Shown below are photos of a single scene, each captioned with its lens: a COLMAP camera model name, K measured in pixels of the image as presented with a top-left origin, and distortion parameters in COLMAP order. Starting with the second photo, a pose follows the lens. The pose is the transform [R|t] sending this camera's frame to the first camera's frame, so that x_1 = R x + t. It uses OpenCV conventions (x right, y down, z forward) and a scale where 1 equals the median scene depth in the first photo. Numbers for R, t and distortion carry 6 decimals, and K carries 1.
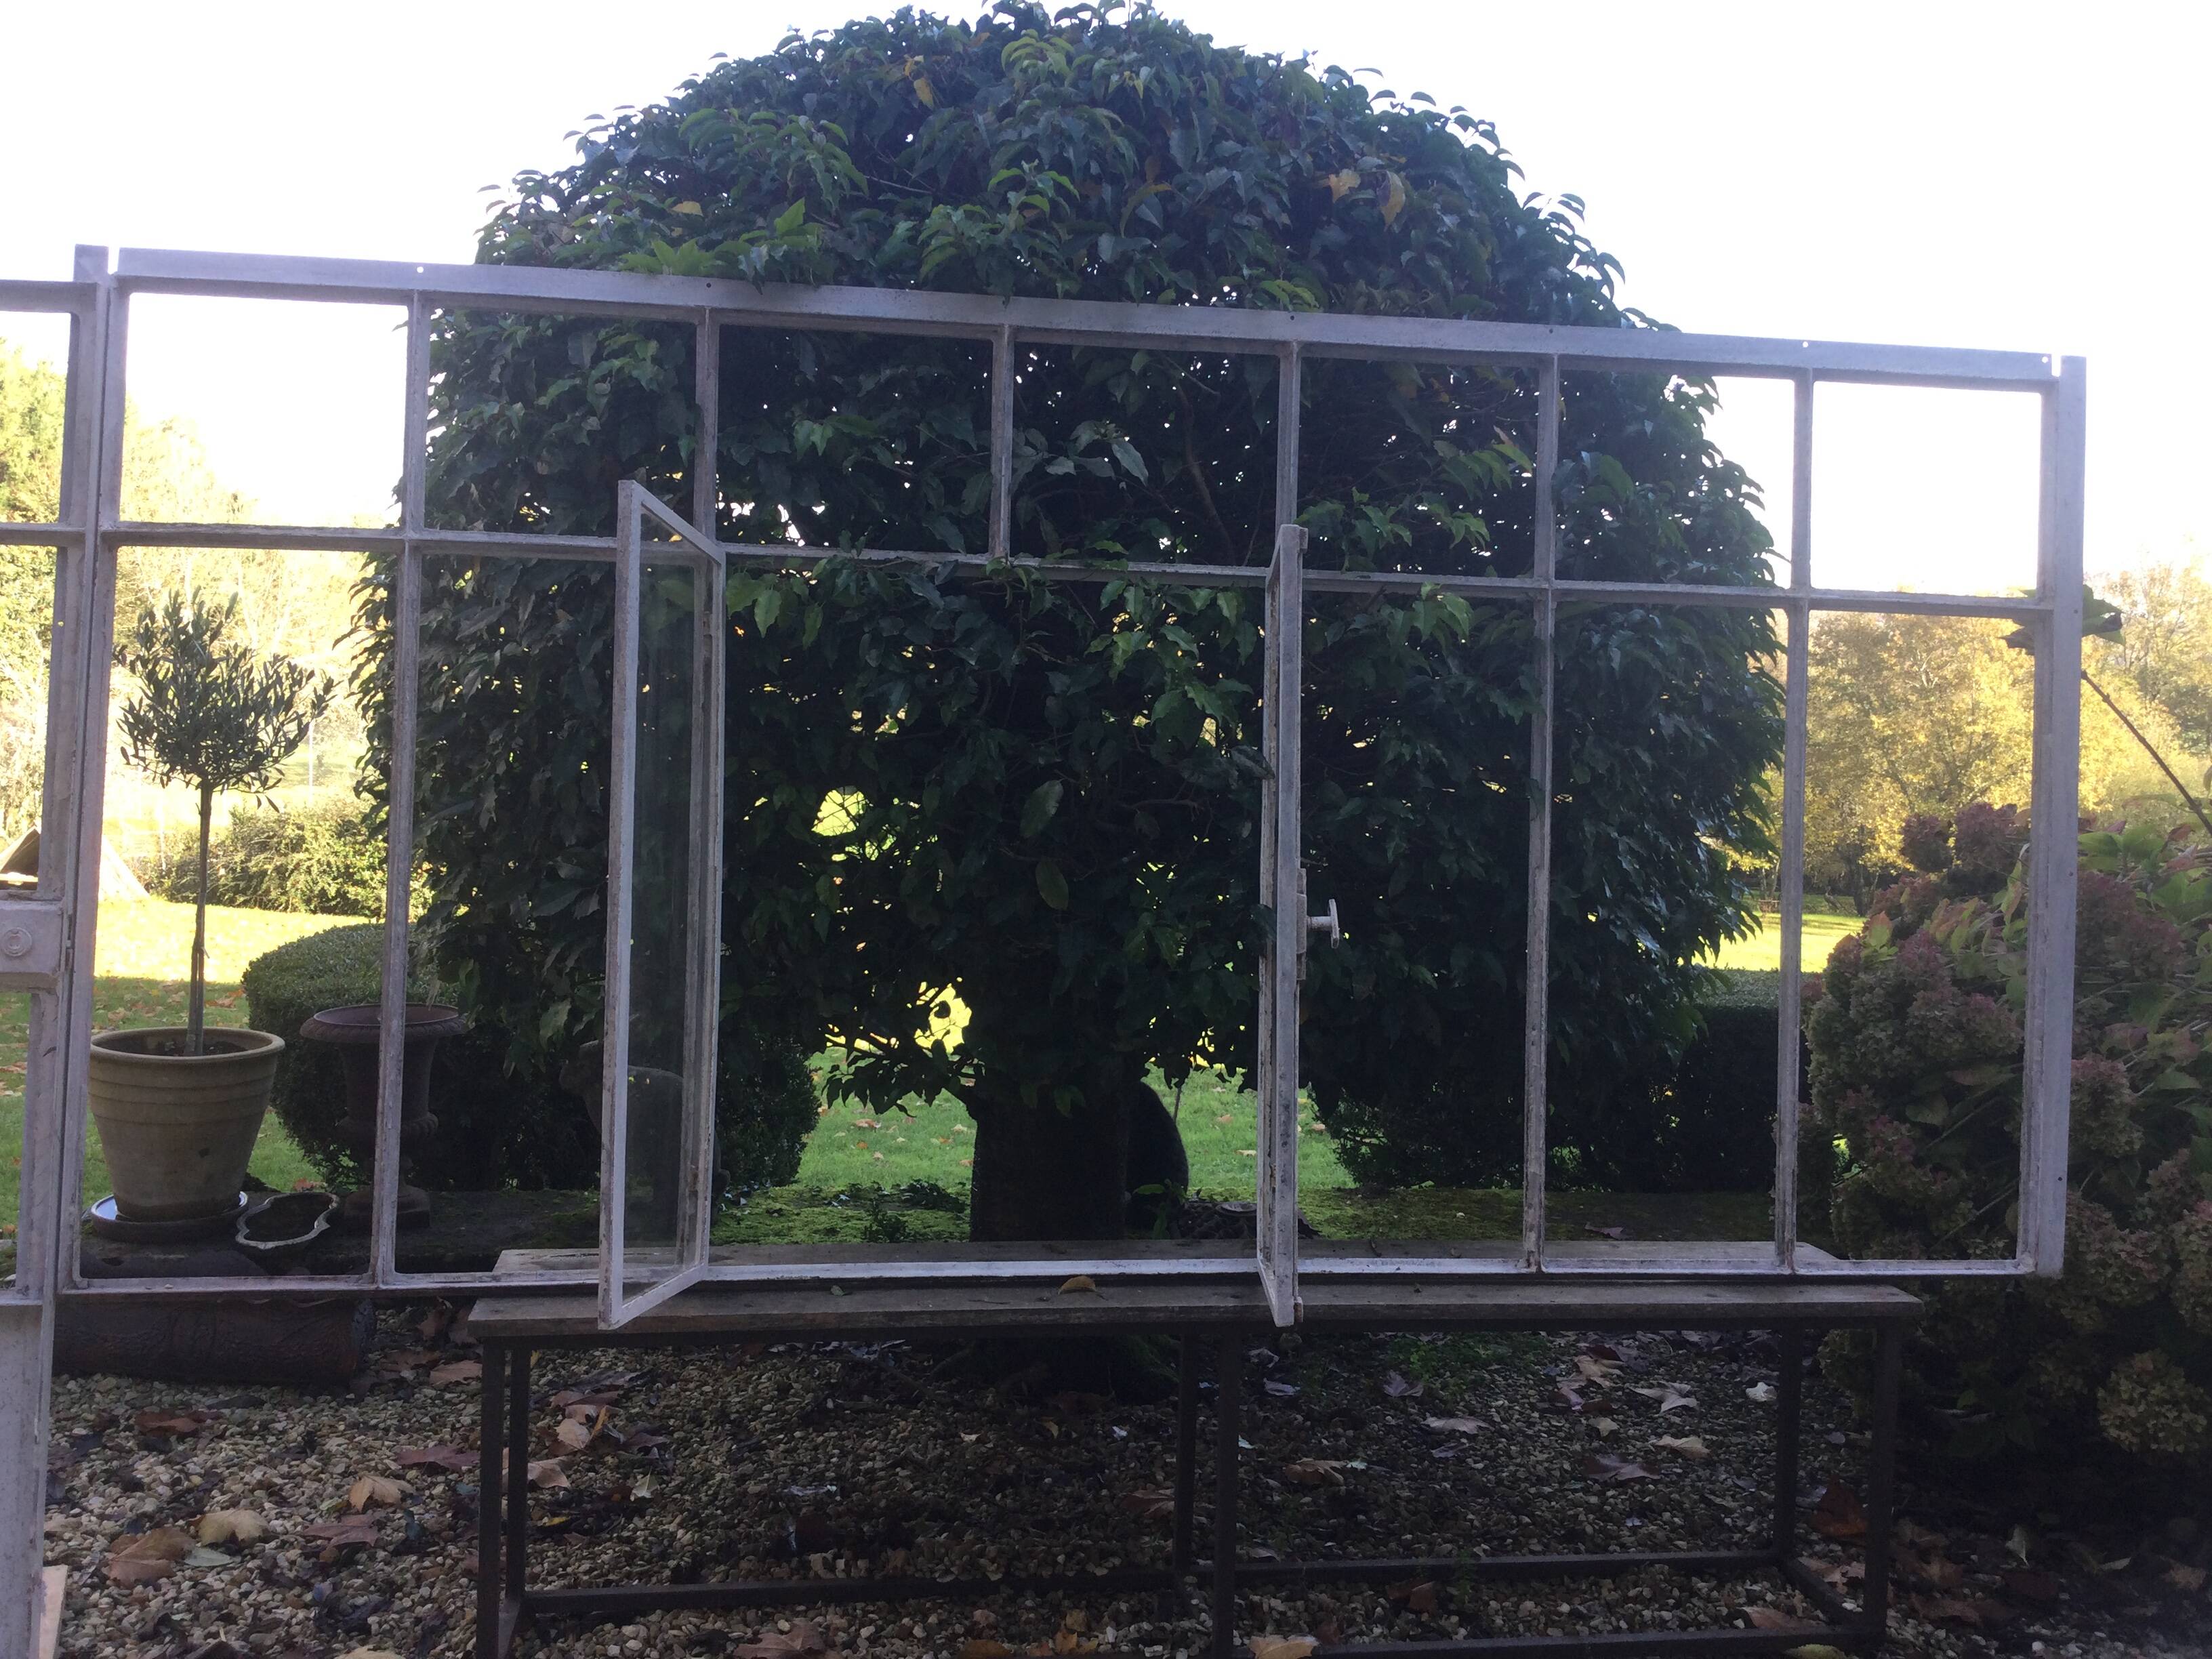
lens RADIAL K [[1983.0, 0, 1113.9], [0, 1983.0, 808.5], [0, 0, 1]] dist [0.077729, -0.135318]
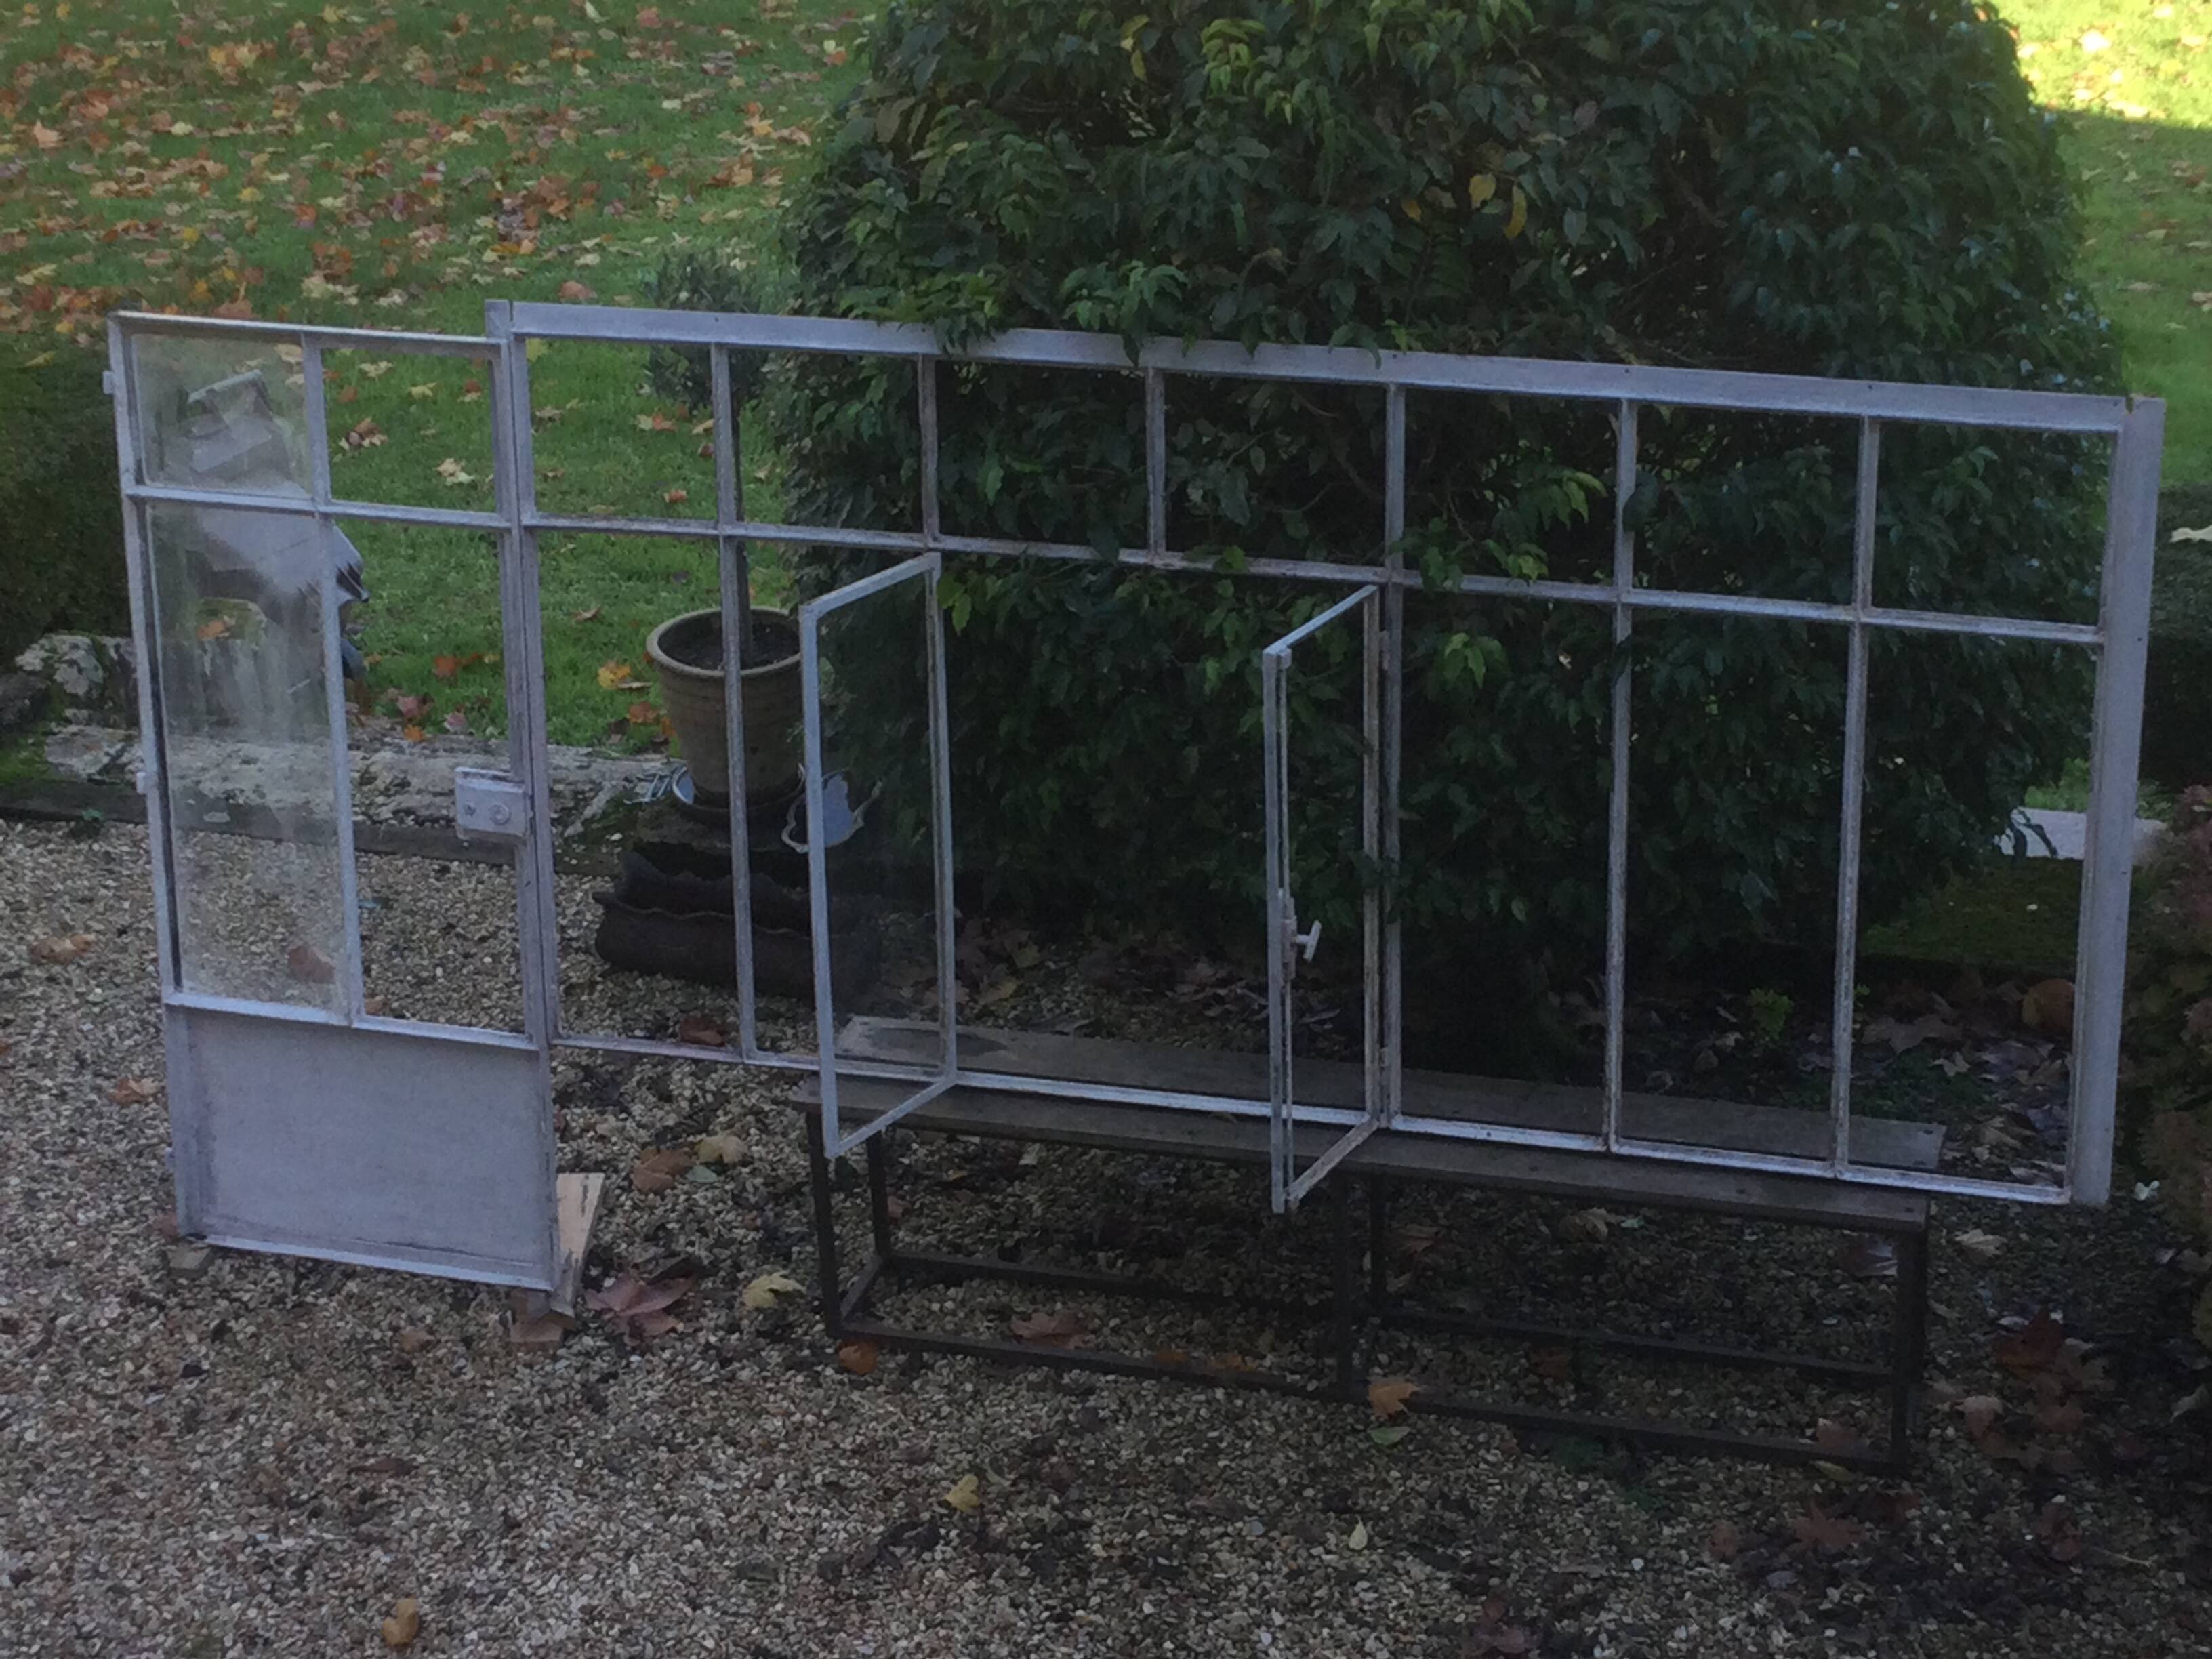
lens RADIAL K [[4028.2, 0, 1101.6], [0, 4028.2, 834.4], [0, 0, 1]] dist [0.072065, 0.000000]
pose [[0.894506, 0.115848, -0.431784, 0.860376], [0.060447, 0.925629, 0.373573, -0.770980], [0.442950, -0.360264, 0.820978, -0.934667]]
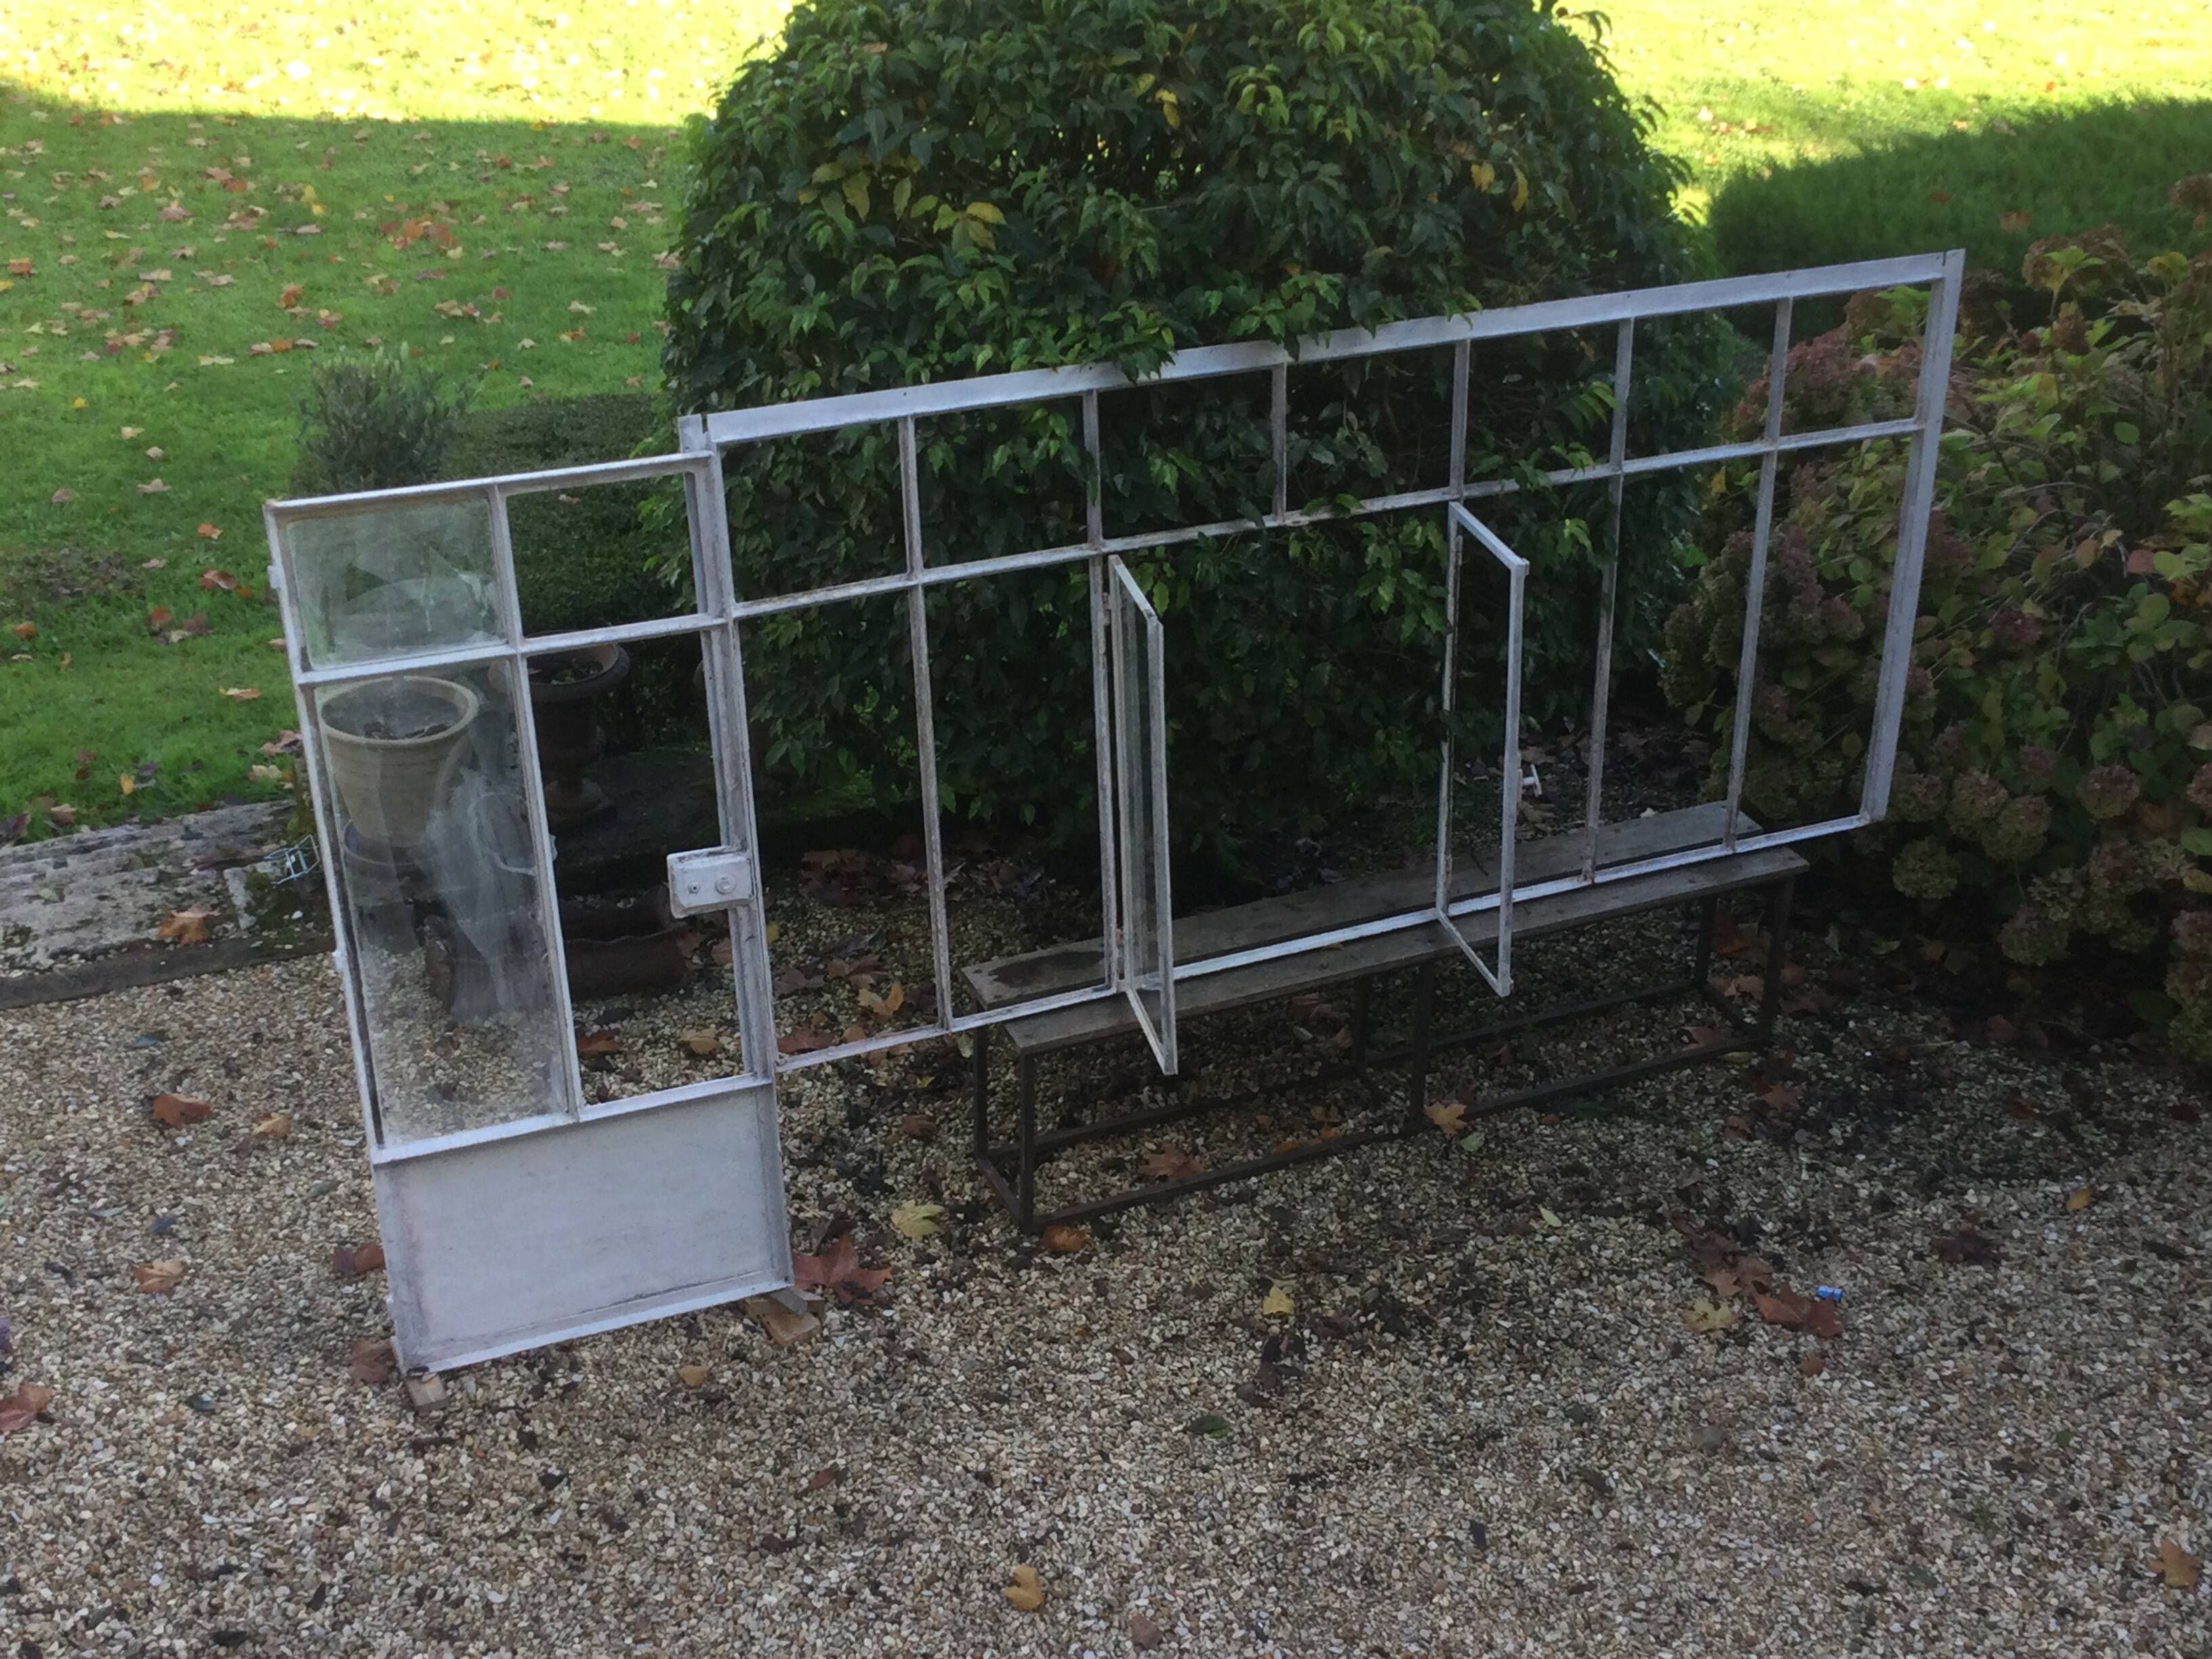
lens RADIAL K [[3000.4, 0, 1117.2], [0, 3000.4, 813.6], [0, 0, 1]] dist [0.094172, 0.000000]
pose [[0.963929, -0.140685, 0.225941, -0.617693], [0.020537, 0.885672, 0.463856, -0.842540], [-0.265367, -0.442484, 0.856614, -0.838336]]
